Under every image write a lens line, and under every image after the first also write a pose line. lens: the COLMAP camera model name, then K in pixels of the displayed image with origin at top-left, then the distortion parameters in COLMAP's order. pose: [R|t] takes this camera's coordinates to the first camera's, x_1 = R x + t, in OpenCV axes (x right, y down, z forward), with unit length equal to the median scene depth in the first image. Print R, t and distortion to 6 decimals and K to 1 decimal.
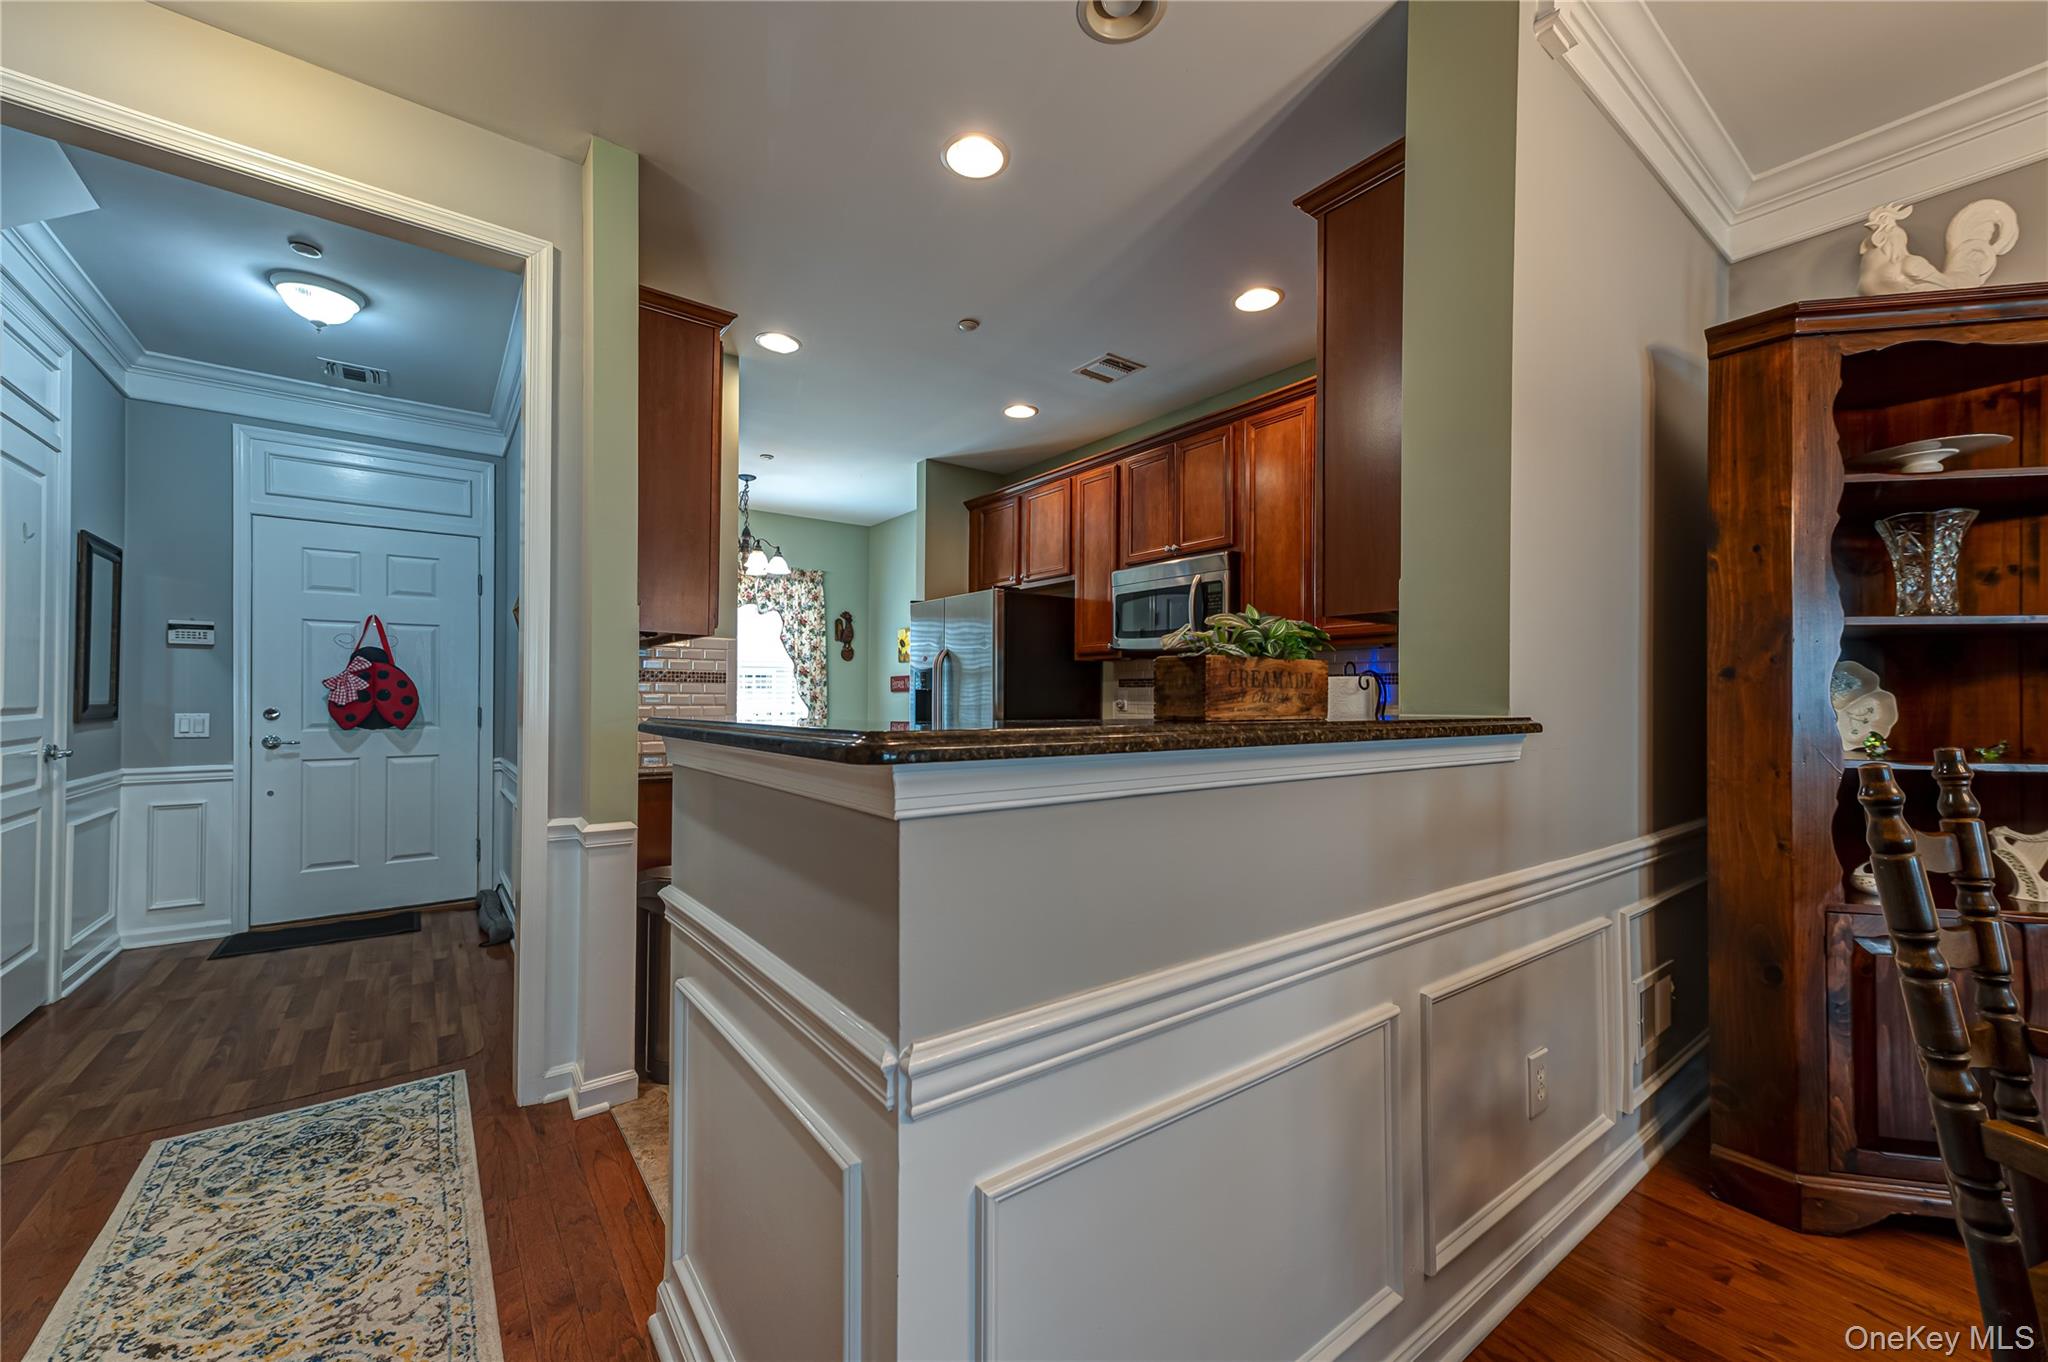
lens RADIAL K [[797.7, 0, 1018.5], [0, 797.7, 692.6], [0, 0, 1]] dist [0.015745, -0.000332]
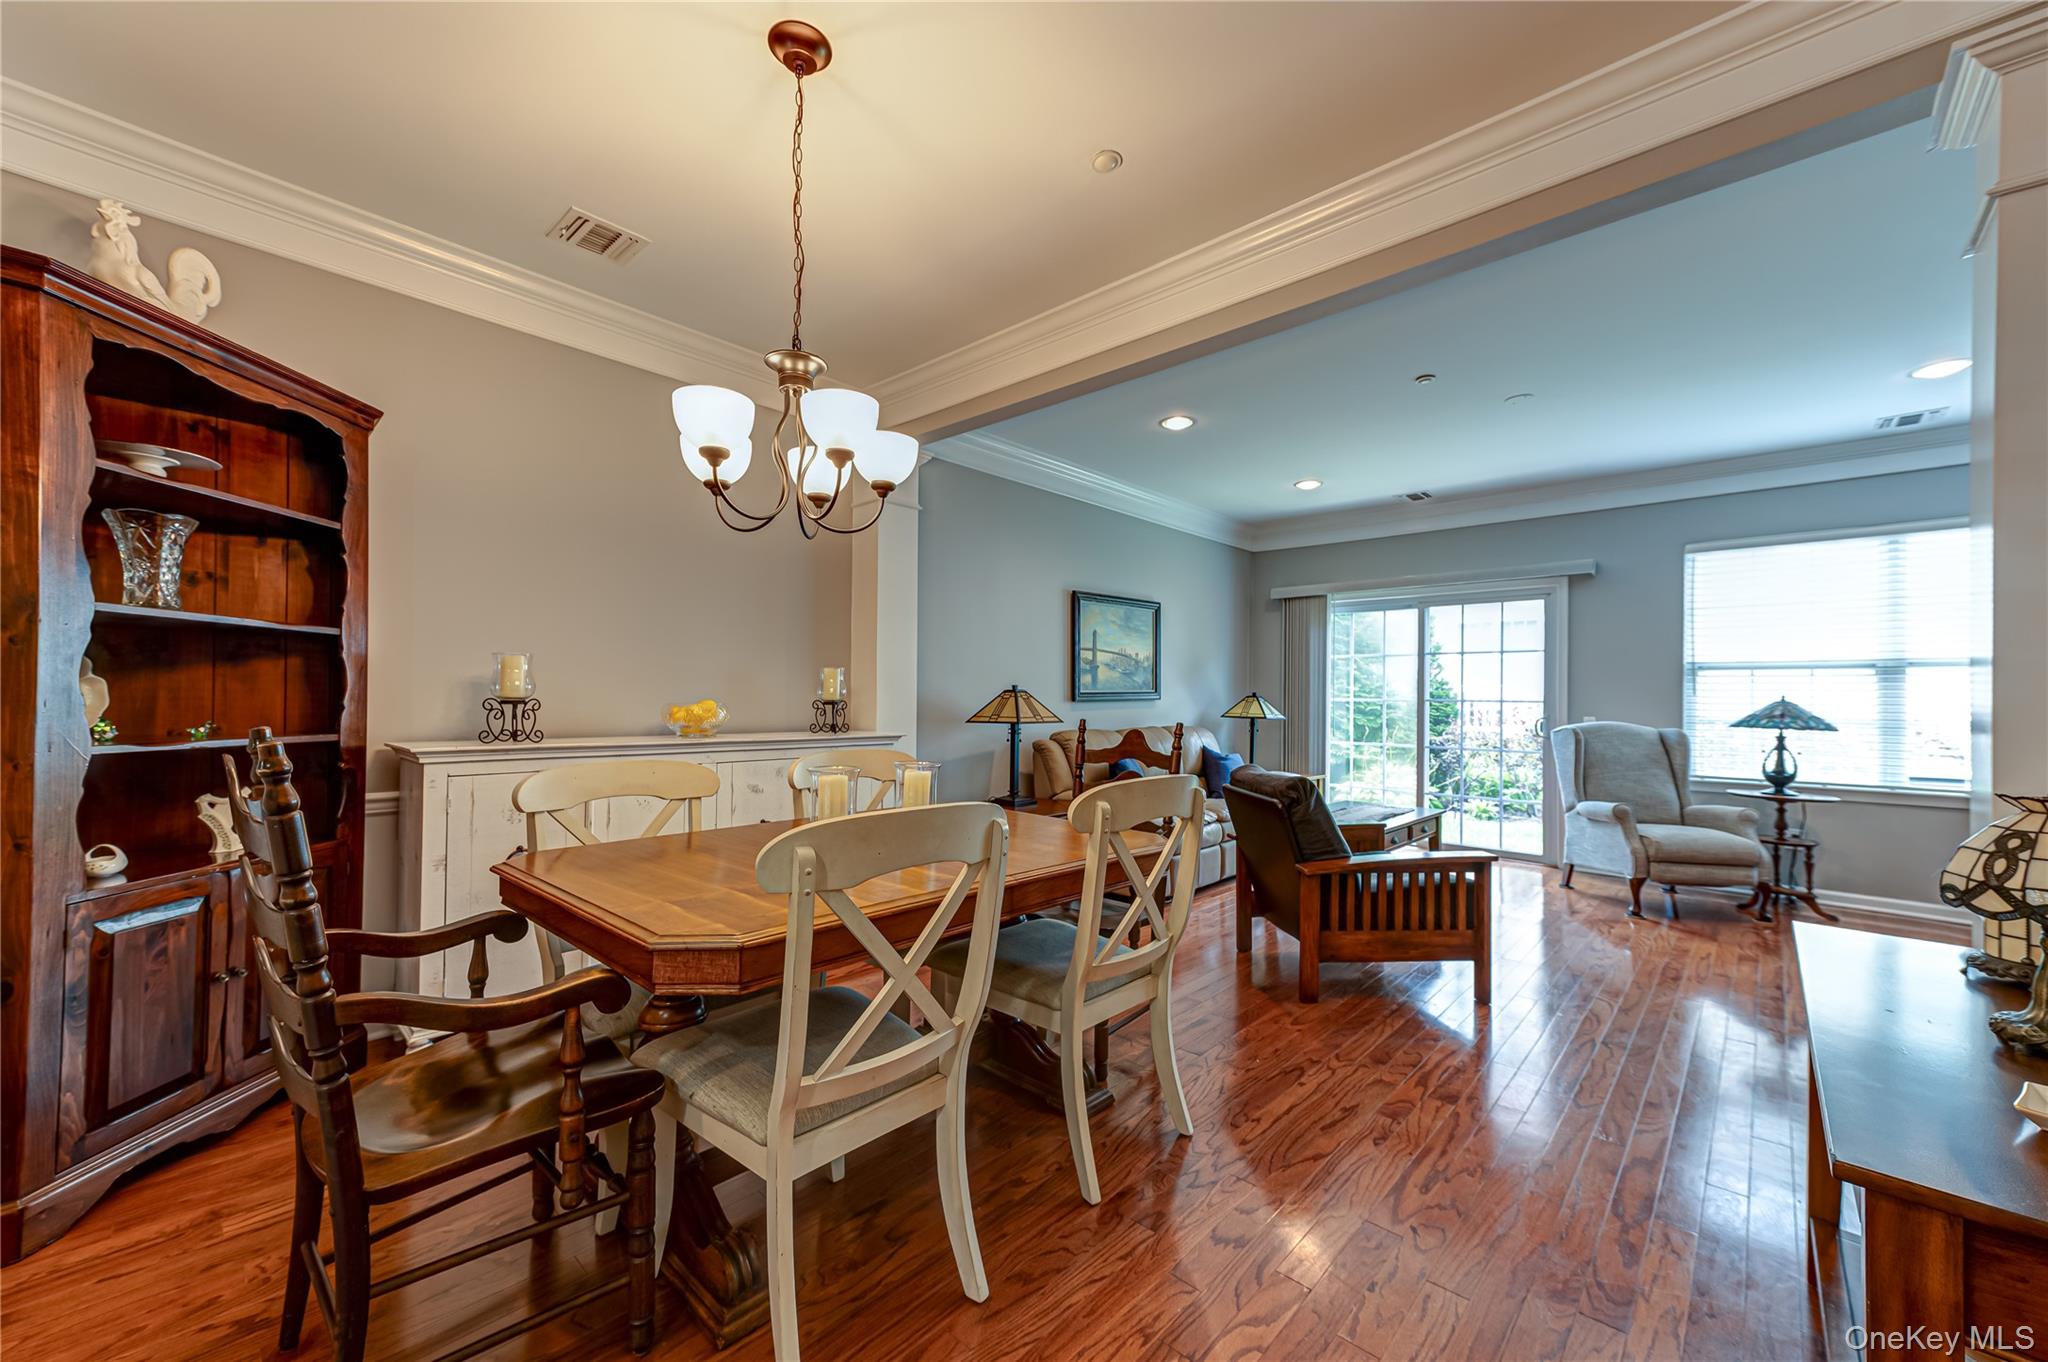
lens RADIAL K [[797.7, 0, 1016.6], [0, 797.7, 693.6], [0, 0, 1]] dist [0.015745, -0.000332]
pose [[-0.177007, -0.000352, 0.984210, -0.085478], [-0.020595, 0.999782, -0.003346, -0.000590], [-0.983994, -0.020862, -0.176975, 0.034828]]
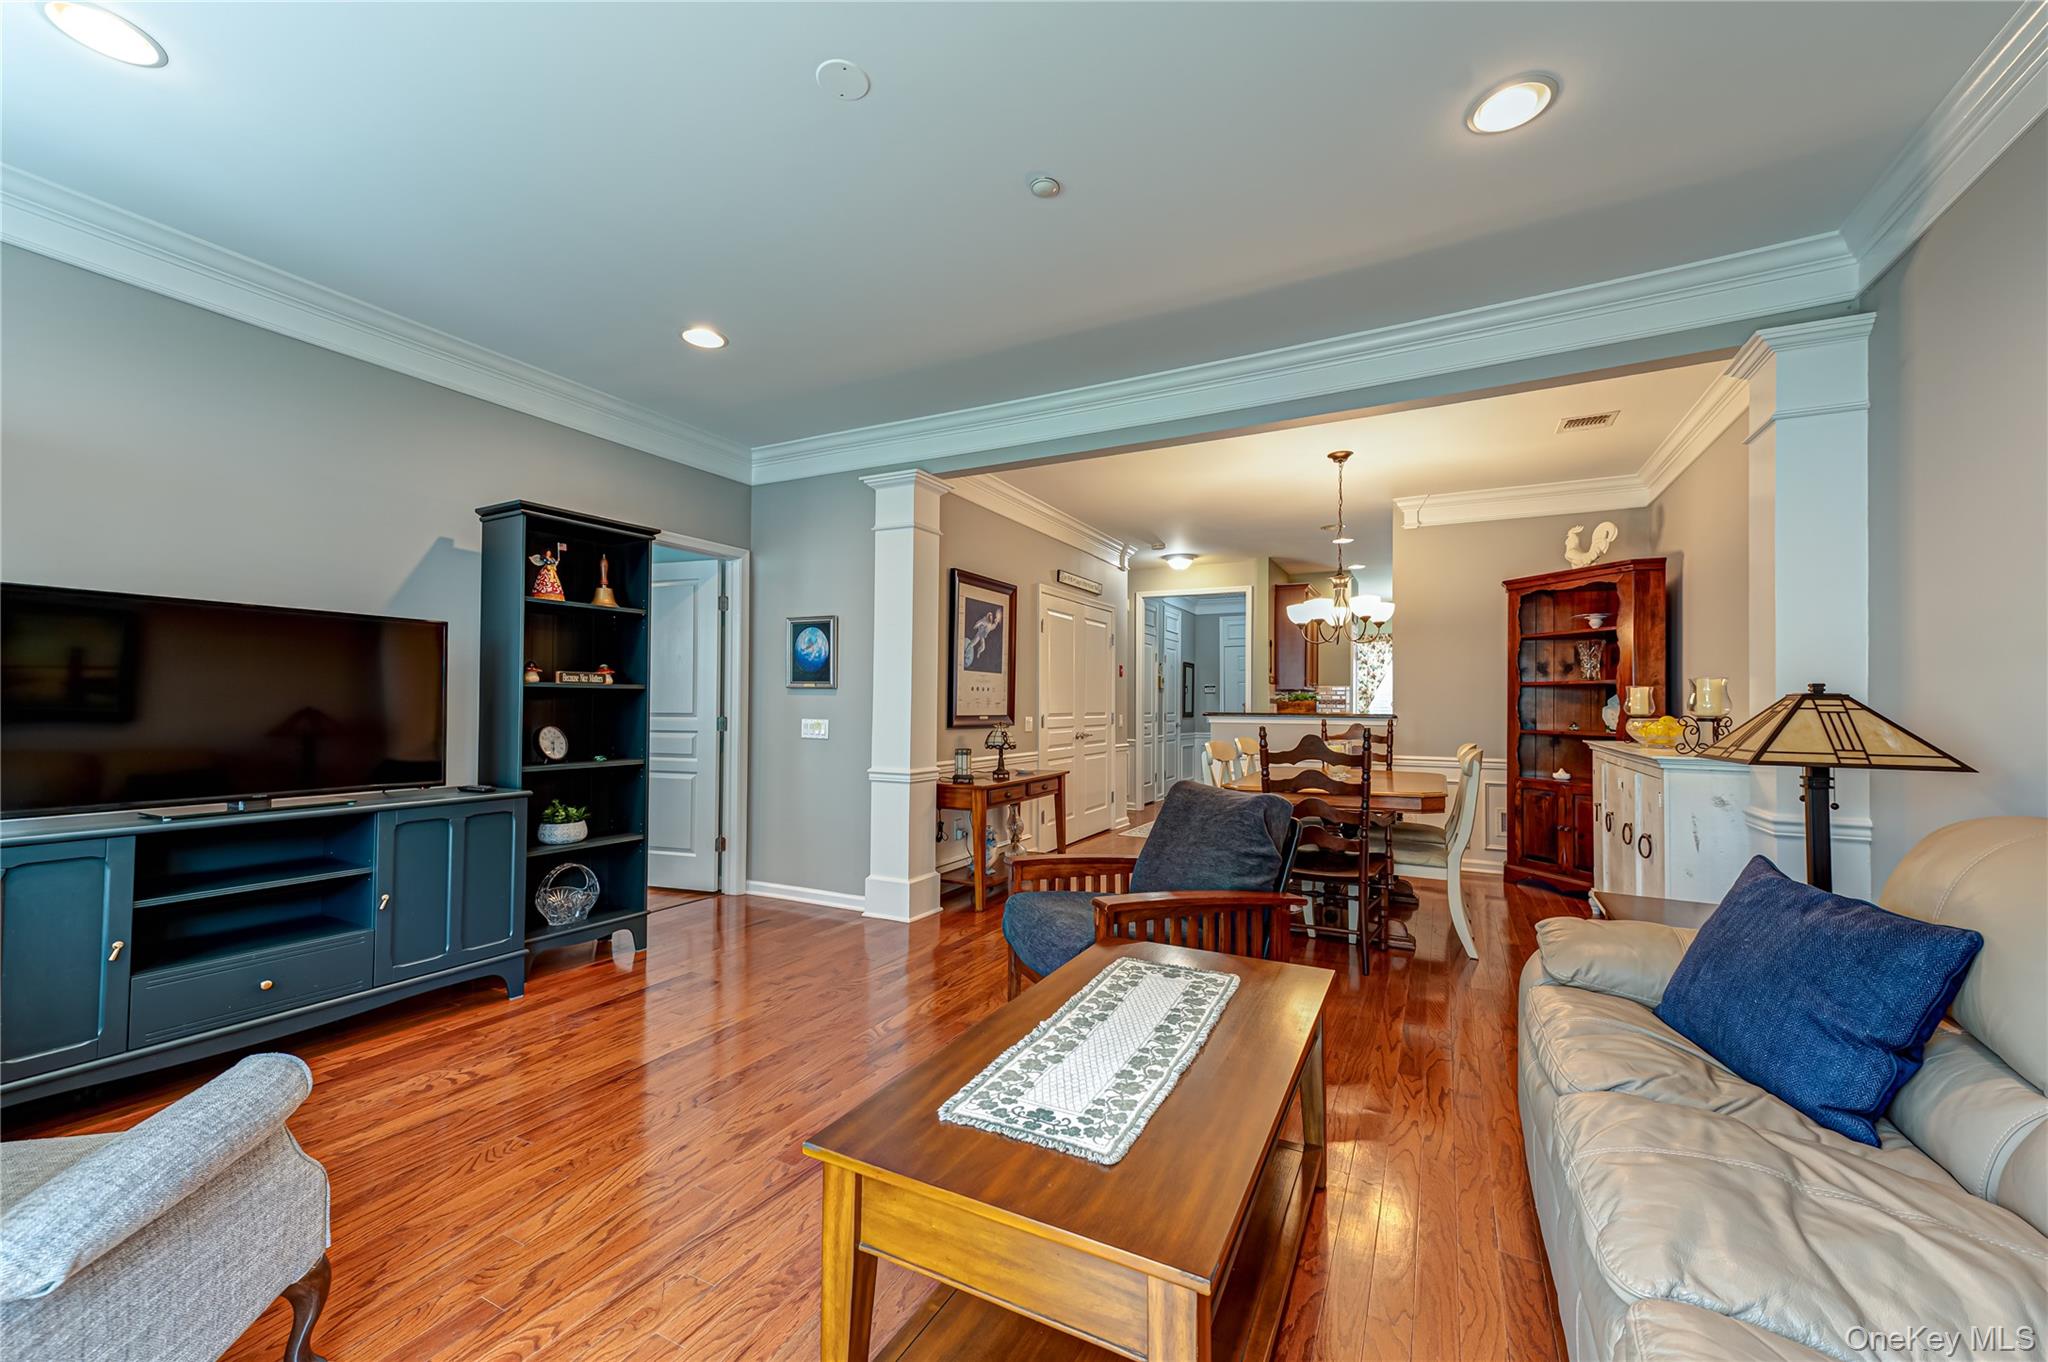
lens RADIAL K [[797.7, 0, 1022.3], [0, 797.7, 692.9], [0, 0, 1]] dist [0.015745, -0.000332]
pose [[0.428165, -0.018319, -0.903515, 1.564795], [0.001516, 0.999808, -0.019553, -0.000471], [0.903699, 0.007002, 0.428110, -1.038542]]
